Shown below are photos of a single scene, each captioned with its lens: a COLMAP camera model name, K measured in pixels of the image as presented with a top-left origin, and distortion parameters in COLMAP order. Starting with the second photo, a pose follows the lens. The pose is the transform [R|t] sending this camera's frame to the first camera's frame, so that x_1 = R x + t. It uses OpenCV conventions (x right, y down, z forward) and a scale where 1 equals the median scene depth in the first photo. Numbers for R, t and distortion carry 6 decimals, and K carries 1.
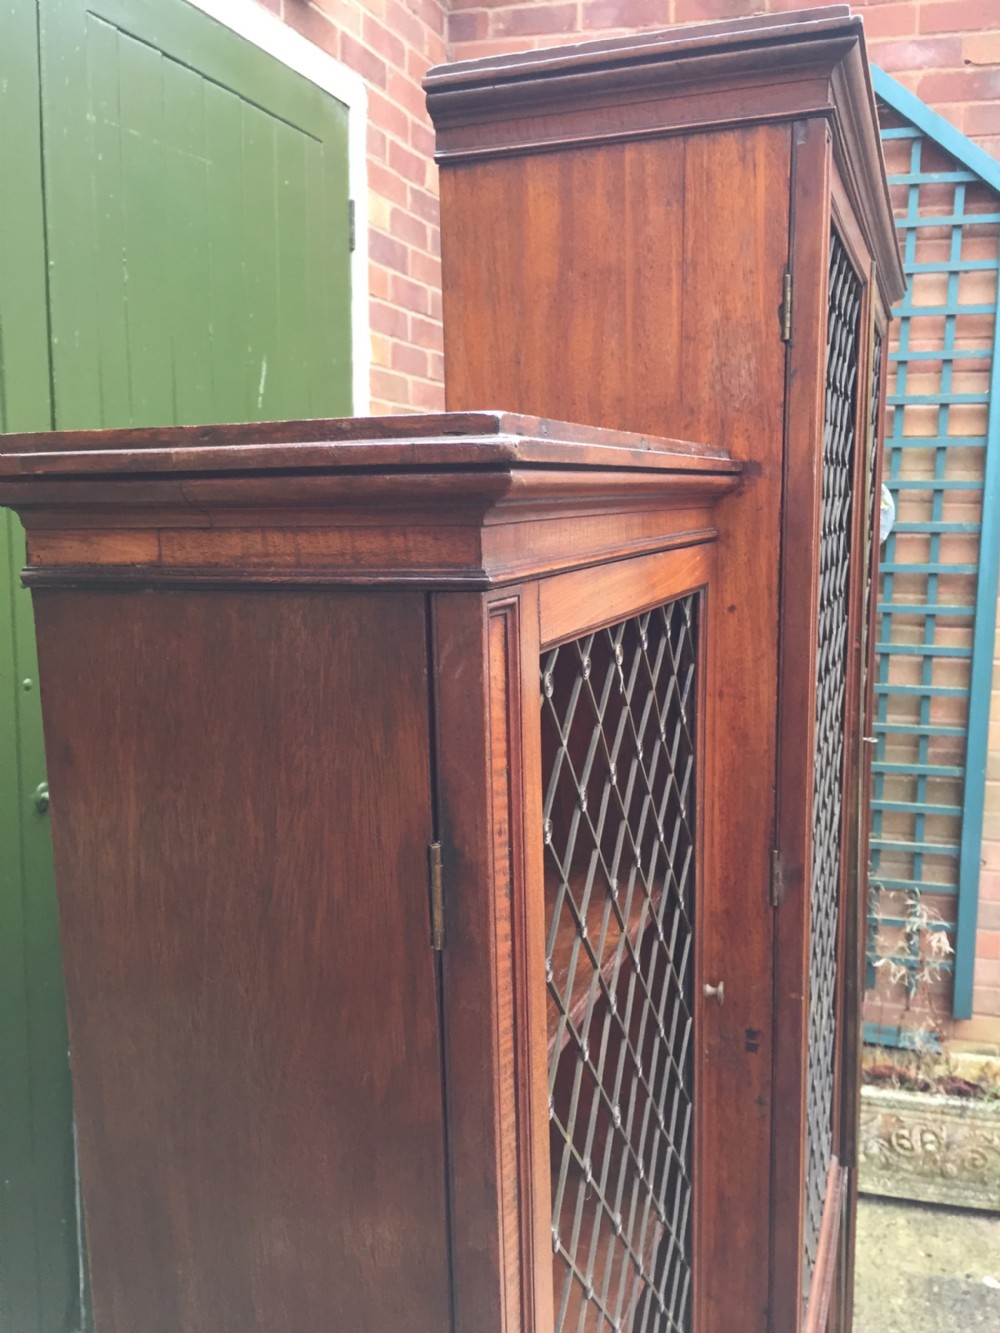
lens RADIAL K [[1203.5, 0, 503.2], [0, 1203.5, 671.2], [0, 0, 1]] dist [0.046091, -0.055661]
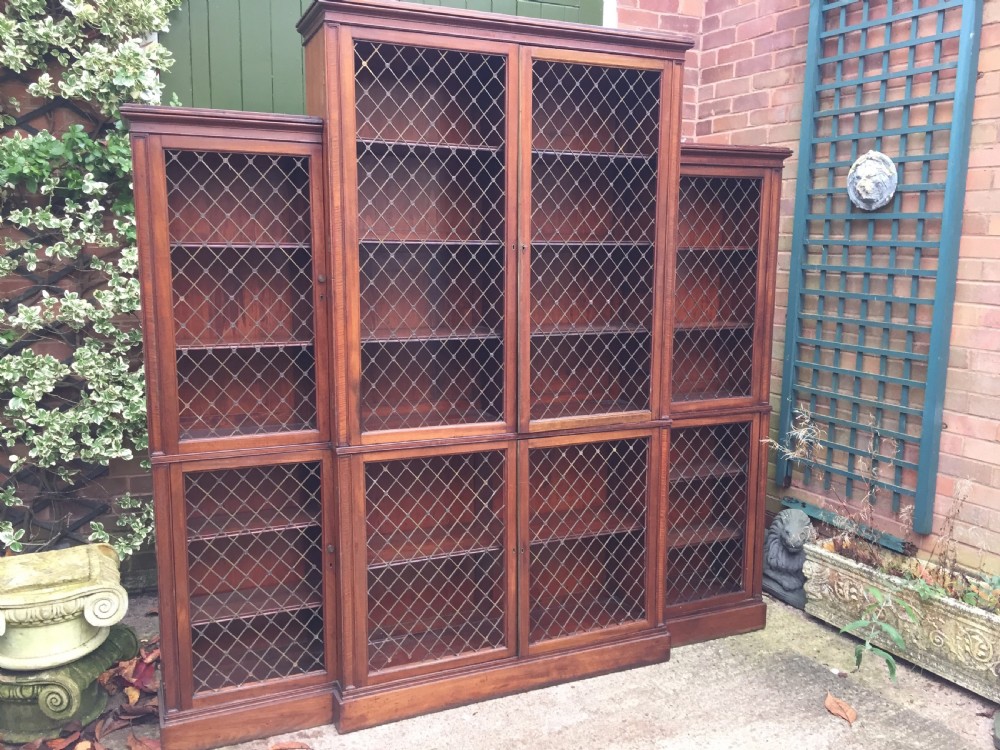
lens RADIAL K [[902.9, 0, 510.5], [0, 902.9, 386.8], [0, 0, 1]] dist [0.046091, -0.055661]
pose [[0.691043, 0.132447, -0.710576, 0.821426], [-0.135306, 0.989394, 0.052831, 0.129046], [0.710037, 0.059636, 0.701635, -0.116438]]
